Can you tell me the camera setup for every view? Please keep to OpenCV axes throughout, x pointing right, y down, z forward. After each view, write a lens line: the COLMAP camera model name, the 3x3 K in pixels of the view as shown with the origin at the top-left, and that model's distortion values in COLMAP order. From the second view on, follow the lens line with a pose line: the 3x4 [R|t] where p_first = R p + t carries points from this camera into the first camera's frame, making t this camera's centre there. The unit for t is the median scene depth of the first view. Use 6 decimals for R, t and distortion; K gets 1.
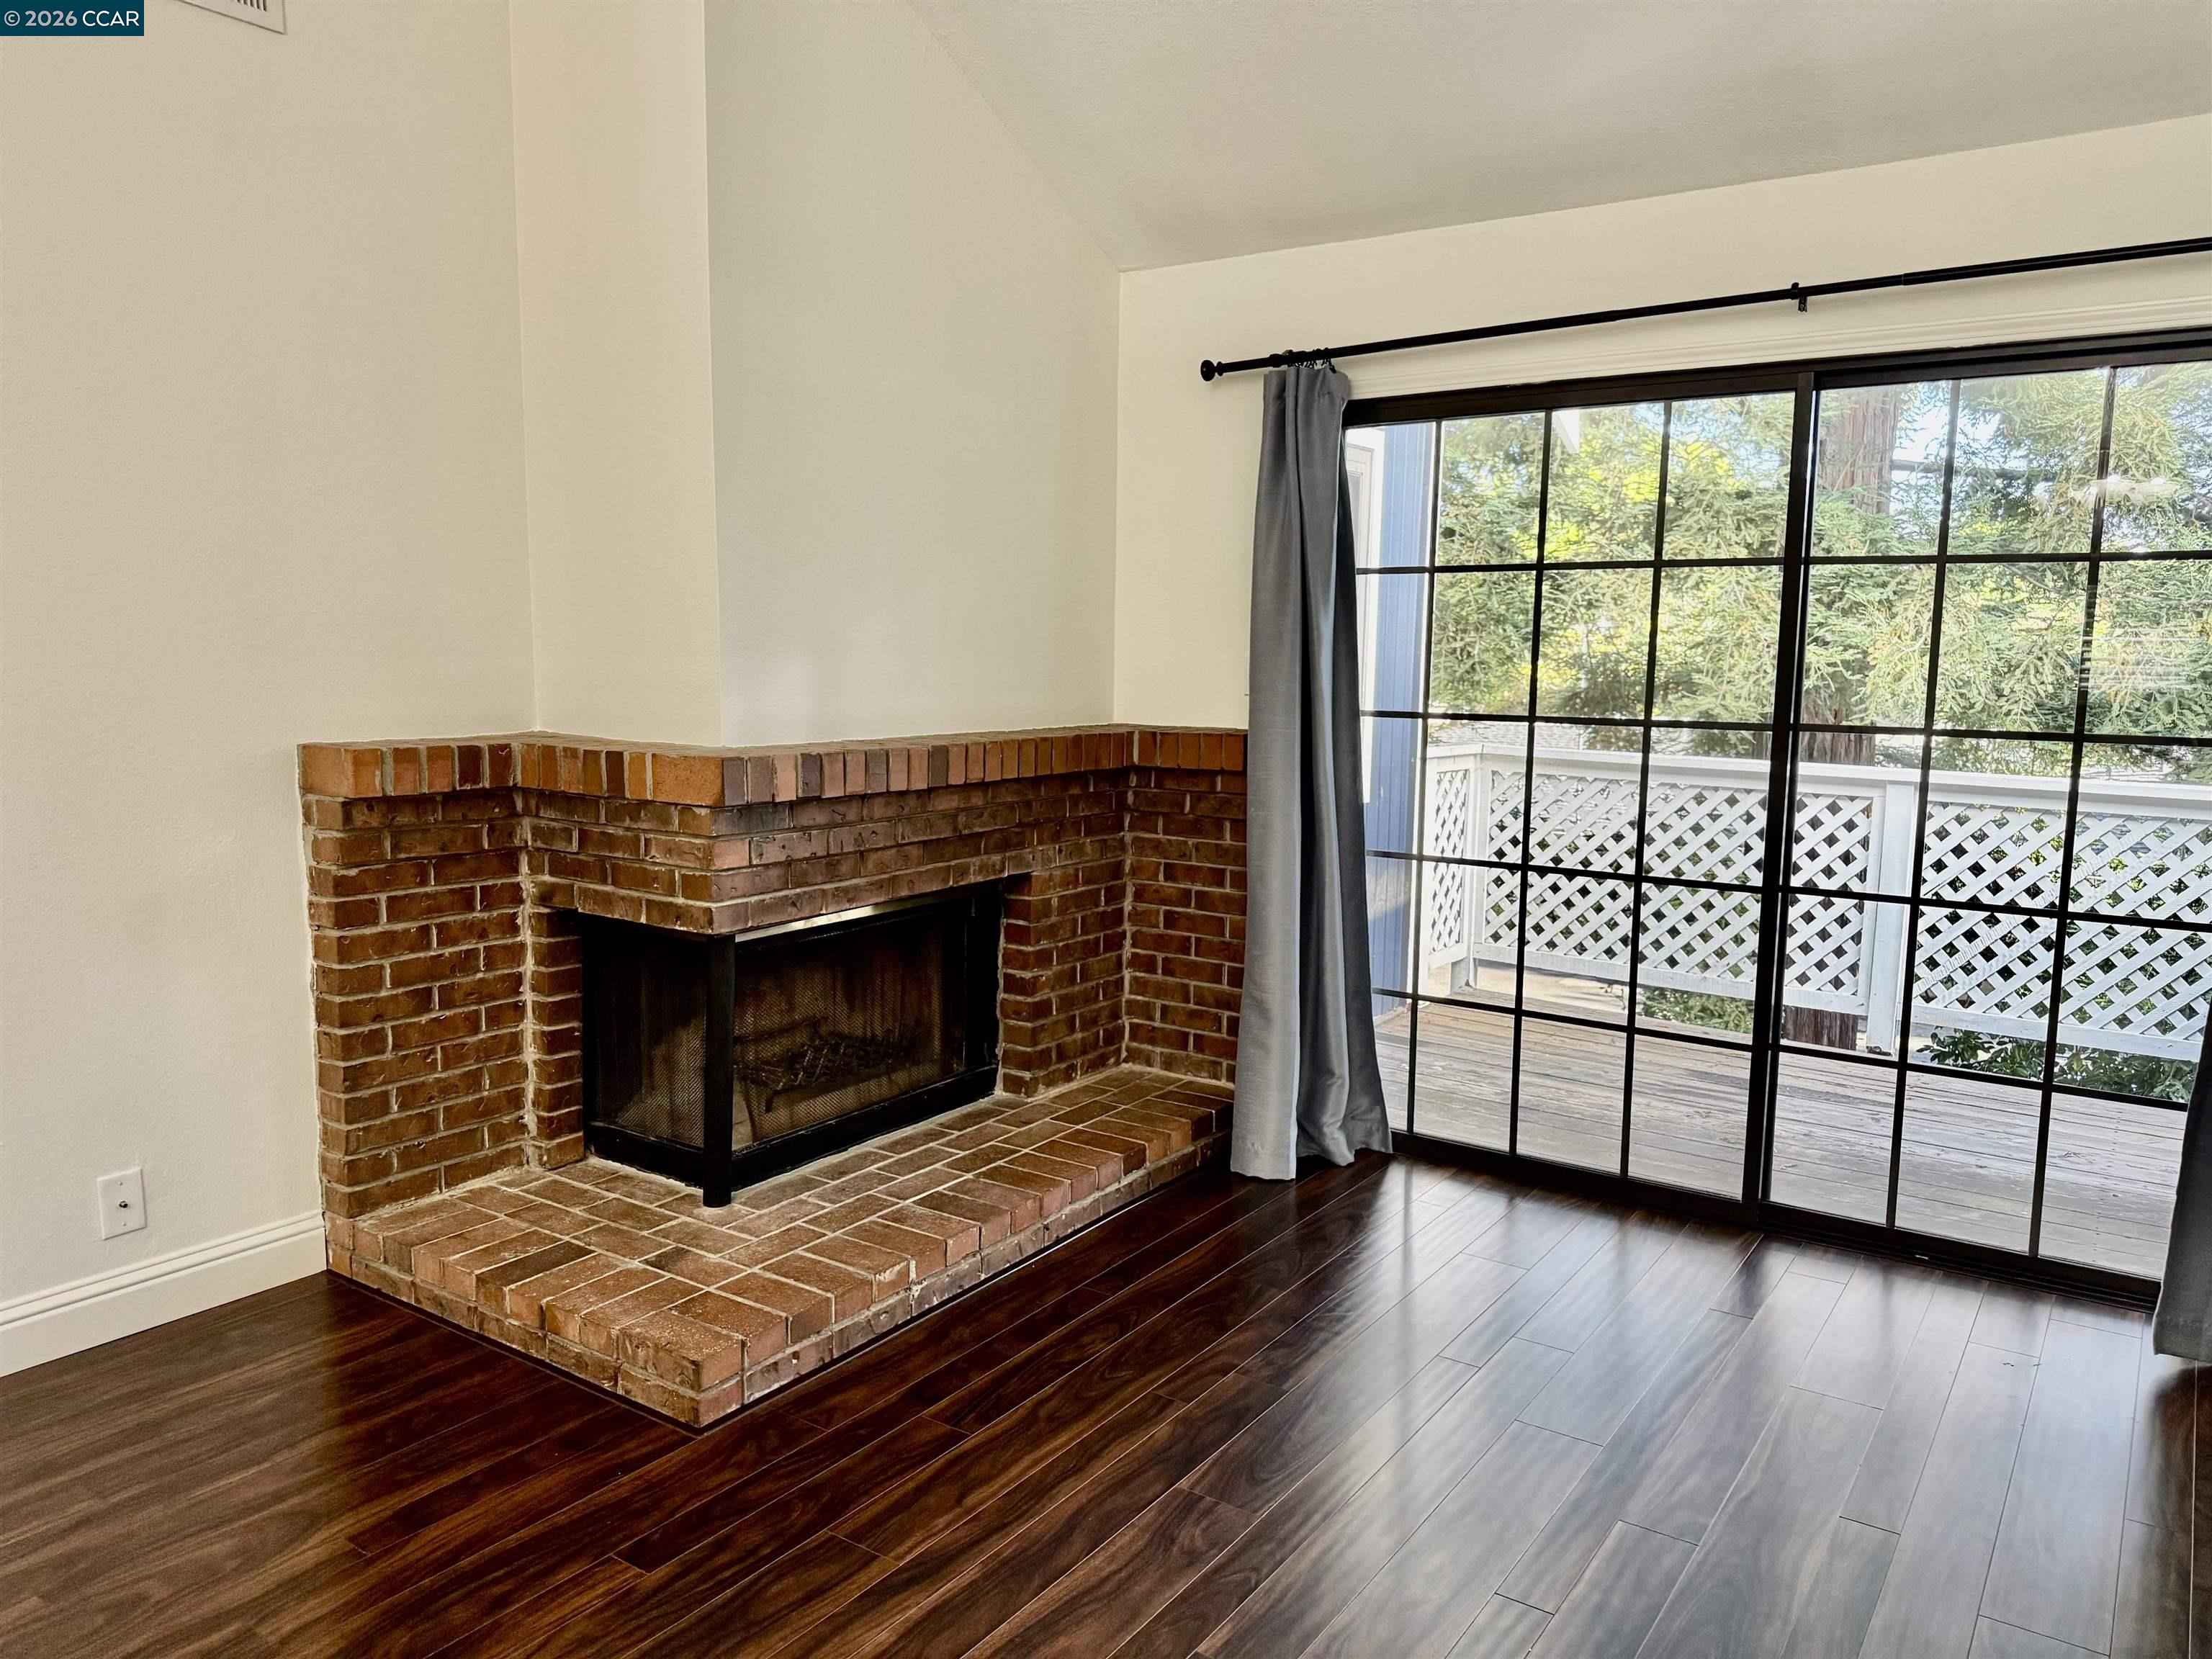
lens RADIAL K [[1563.5, 0, 1106.0], [0, 1563.5, 829.5], [0, 0, 1]] dist [0.067591, -0.000437]
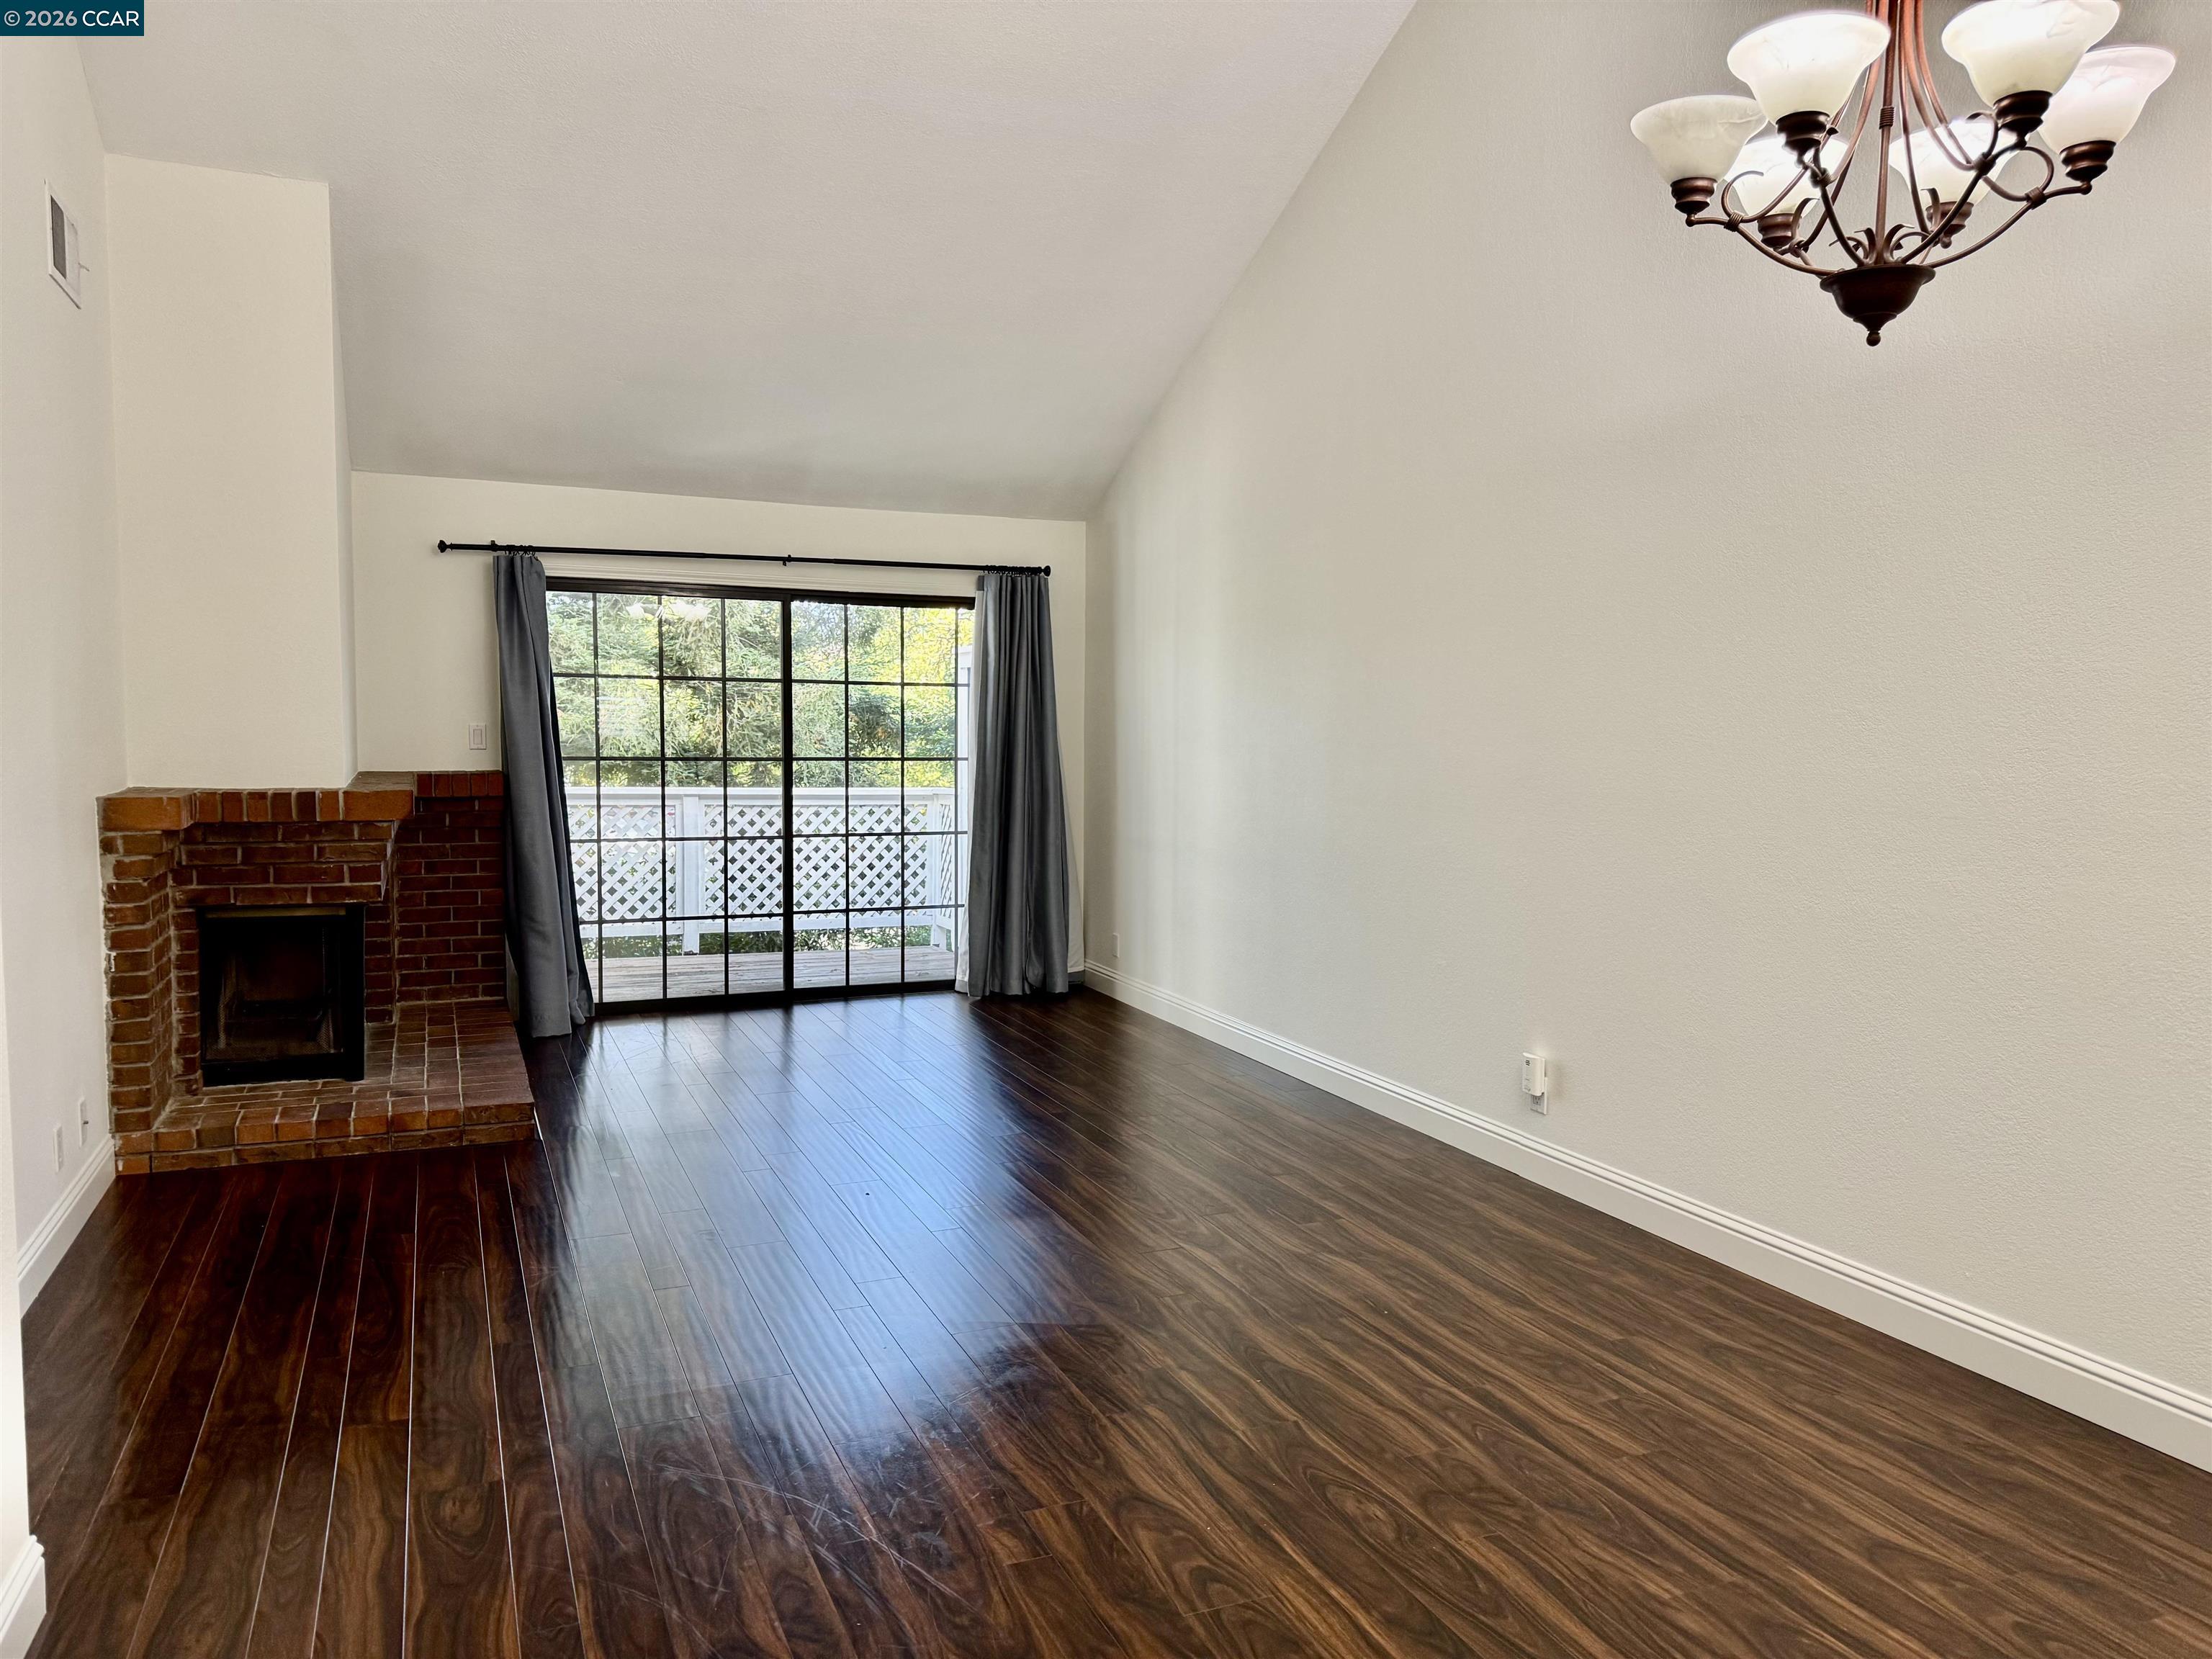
lens RADIAL K [[1563.5, 0, 1106.0], [0, 1563.5, 829.5], [0, 0, 1]] dist [0.067591, -0.000437]
pose [[0.528147, -0.069403, 0.846312, -1.003441], [0.101858, 0.994636, 0.018001, 0.032678], [-0.843021, 0.076697, 0.532384, -0.411731]]
